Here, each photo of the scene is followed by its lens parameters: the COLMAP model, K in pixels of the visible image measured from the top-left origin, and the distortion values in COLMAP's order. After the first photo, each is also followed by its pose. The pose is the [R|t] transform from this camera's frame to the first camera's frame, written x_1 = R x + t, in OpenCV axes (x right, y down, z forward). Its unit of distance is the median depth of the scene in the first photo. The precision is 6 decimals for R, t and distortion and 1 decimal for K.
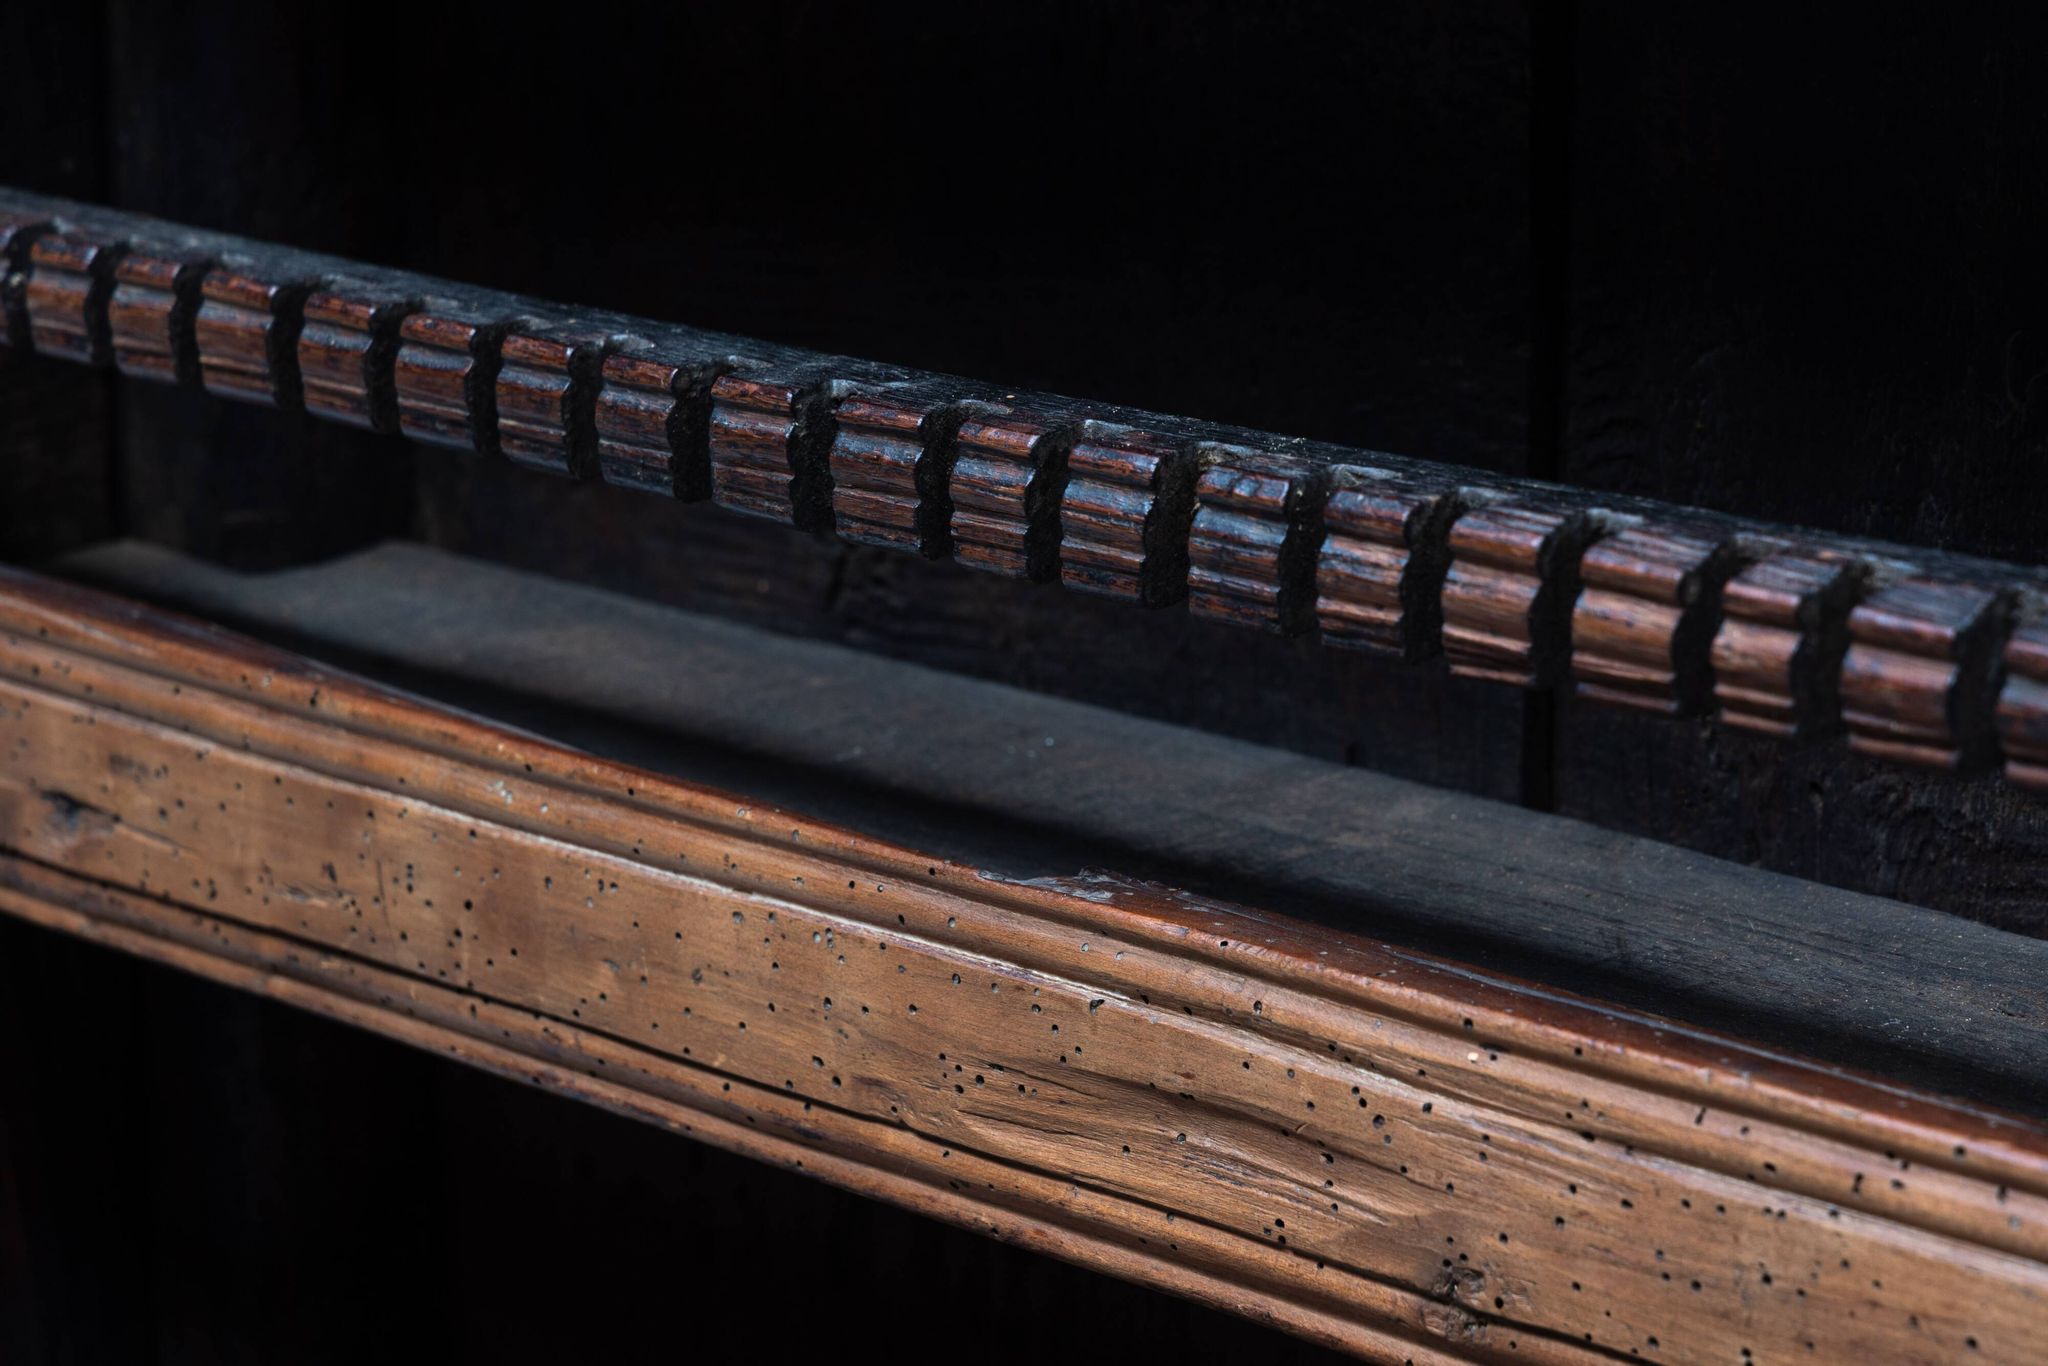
lens RADIAL K [[6065.4, 0, 1033.3], [0, 6065.4, 683.2], [0, 0, 1]] dist [0.078833, 0.000000]
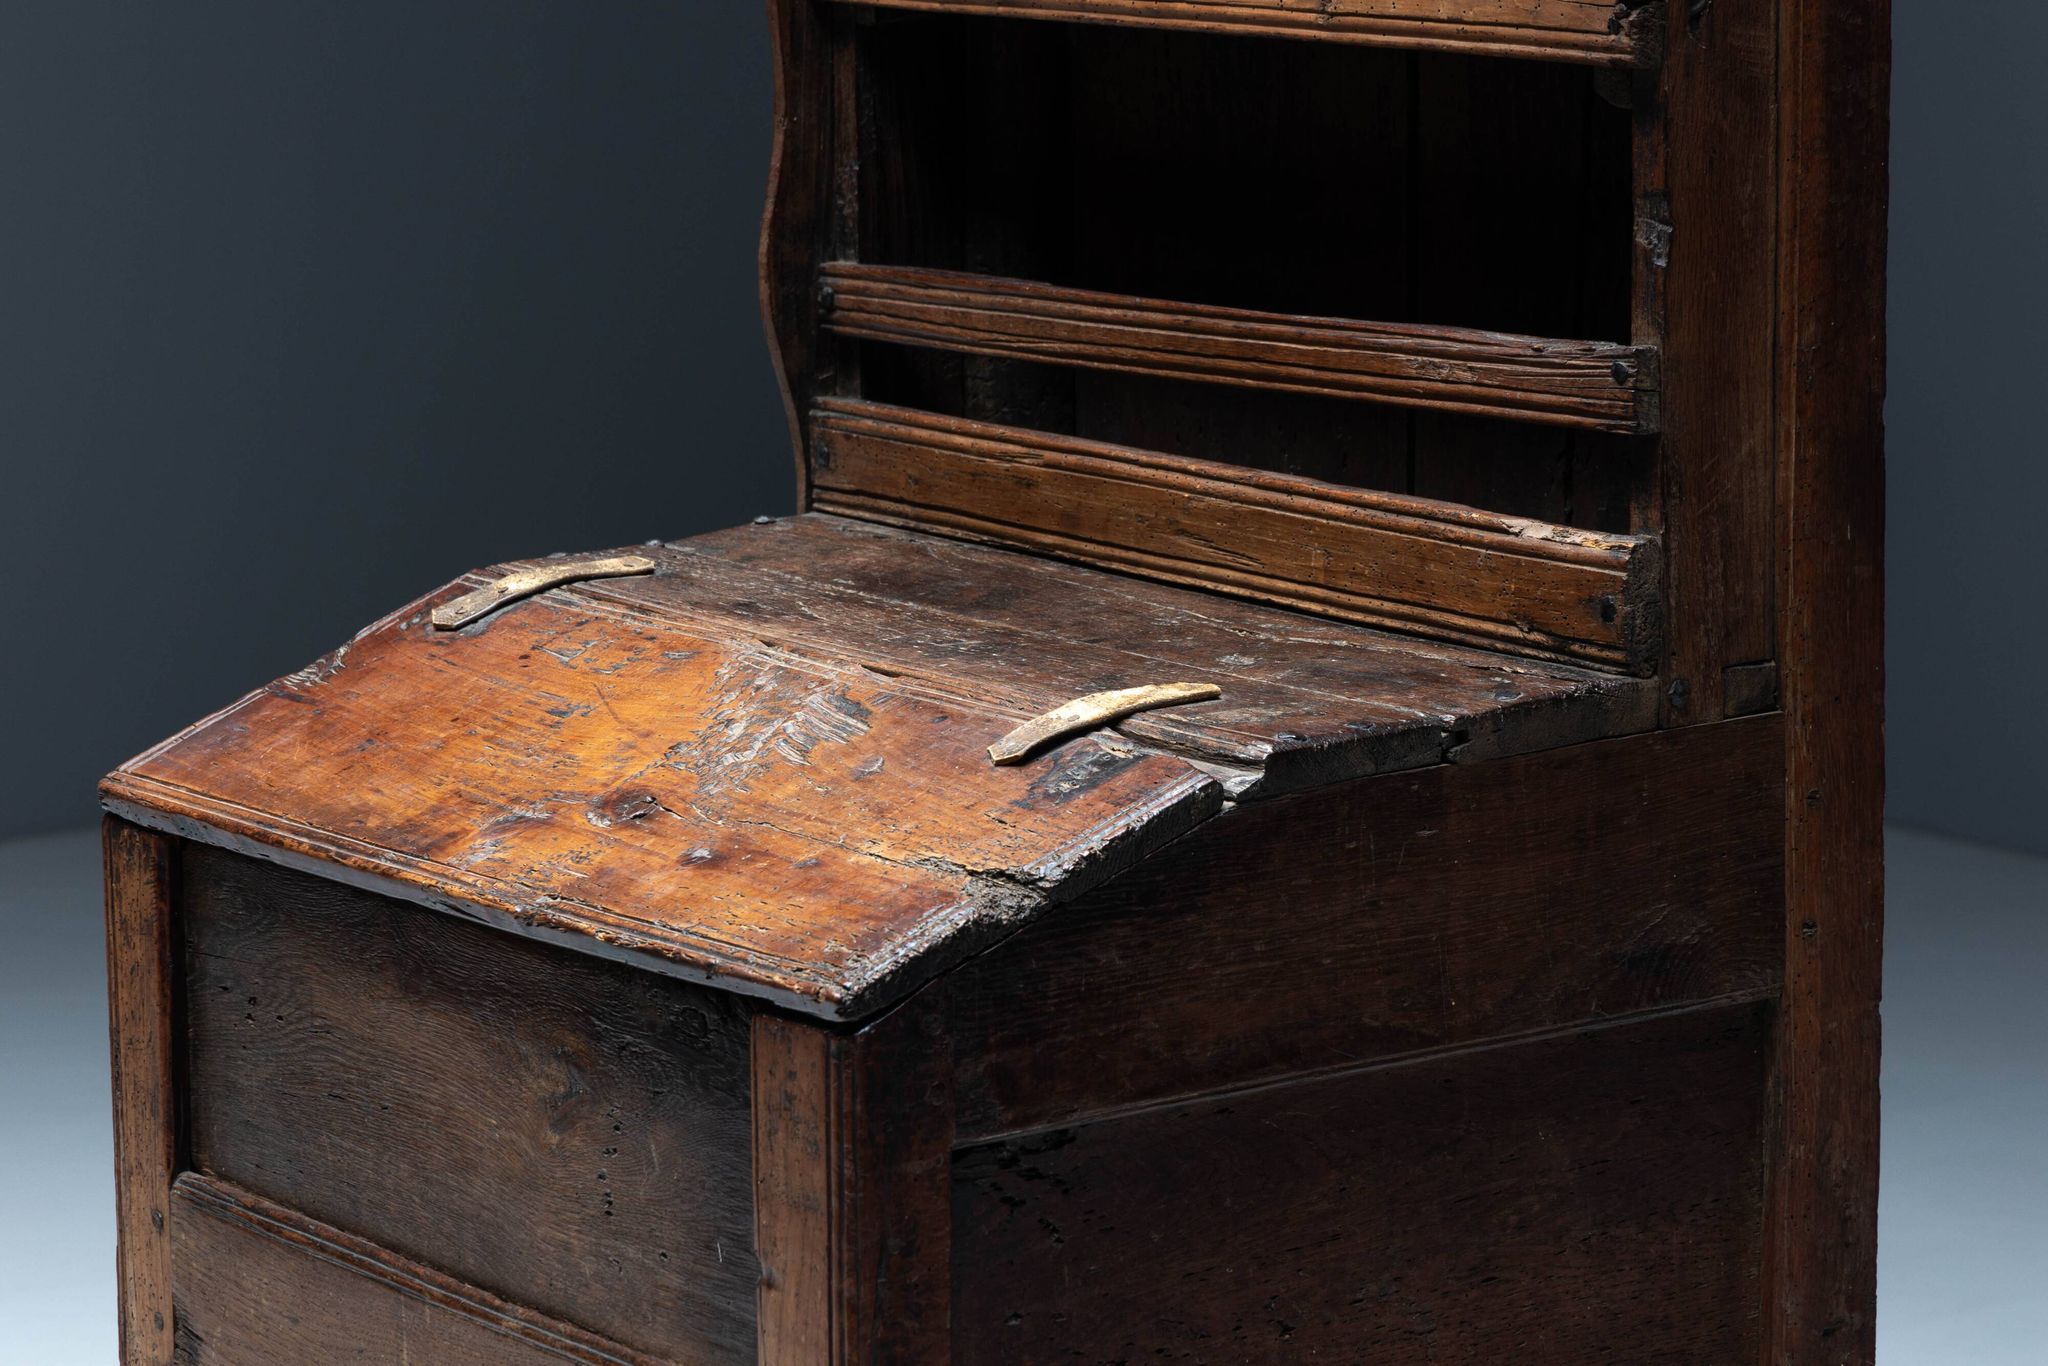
lens RADIAL K [[6065.4, 0, 1022.4], [0, 6065.4, 683.8], [0, 0, 1]] dist [0.078833, 0.000000]
pose [[0.985921, 0.027669, -0.164909, 0.437464], [-0.040457, 0.996385, -0.074699, 0.681355], [0.162246, 0.080319, 0.983476, -2.148262]]
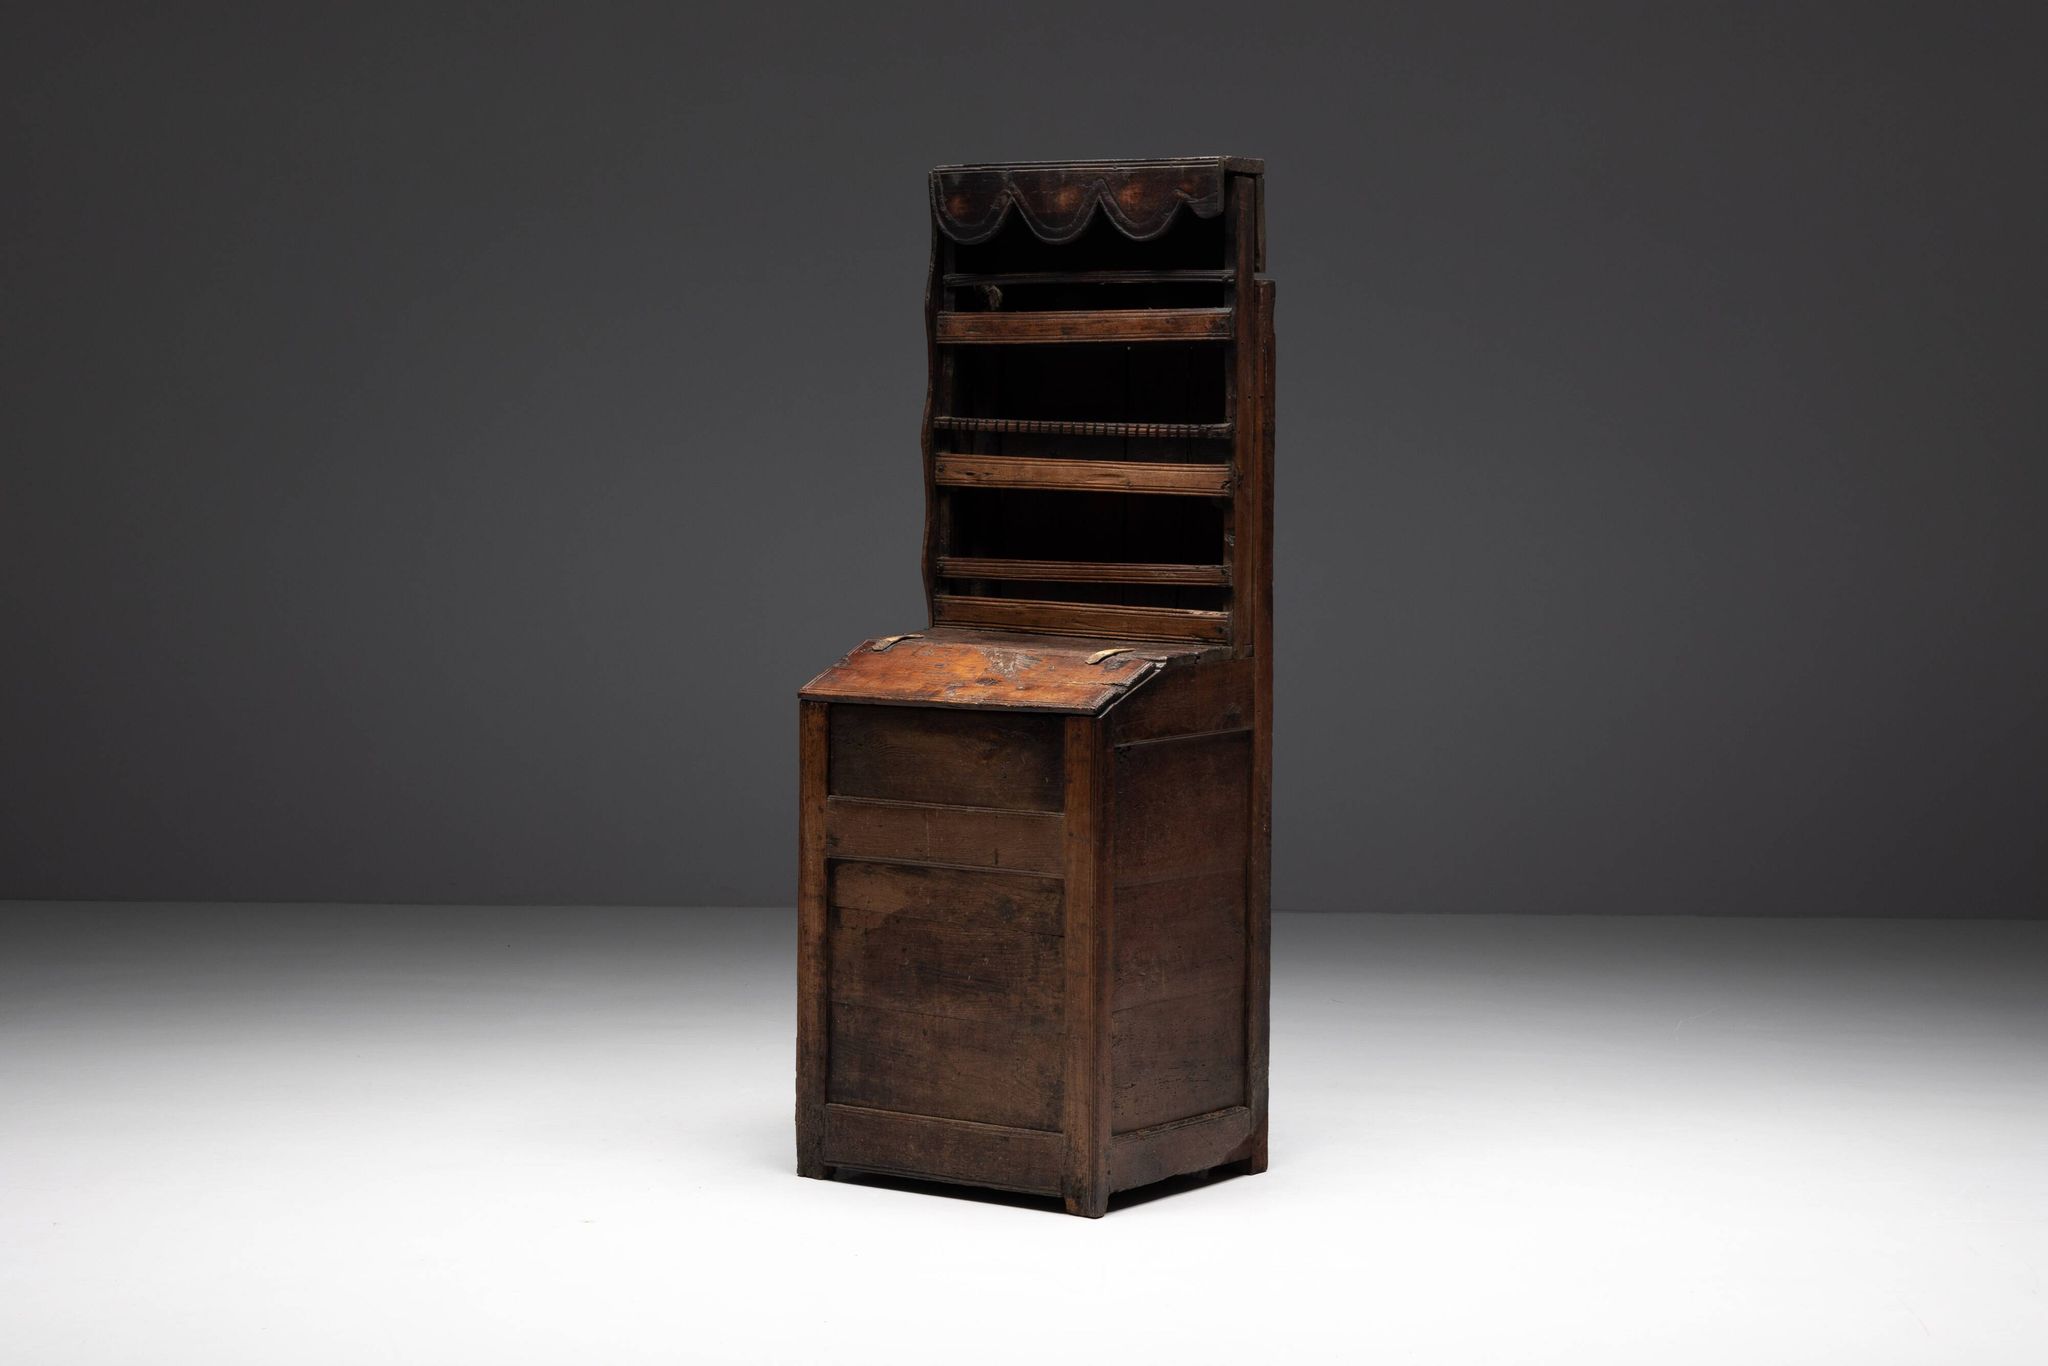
lens RADIAL K [[4601.7, 0, 1026.3], [0, 4601.7, 667.7], [0, 0, 1]] dist [-0.059758, 0.000000]
pose [[0.983967, 0.004693, 0.178288, -1.812525], [0.025715, 0.985476, -0.167859, 2.031594], [-0.176487, 0.169752, 0.969555, -8.066364]]
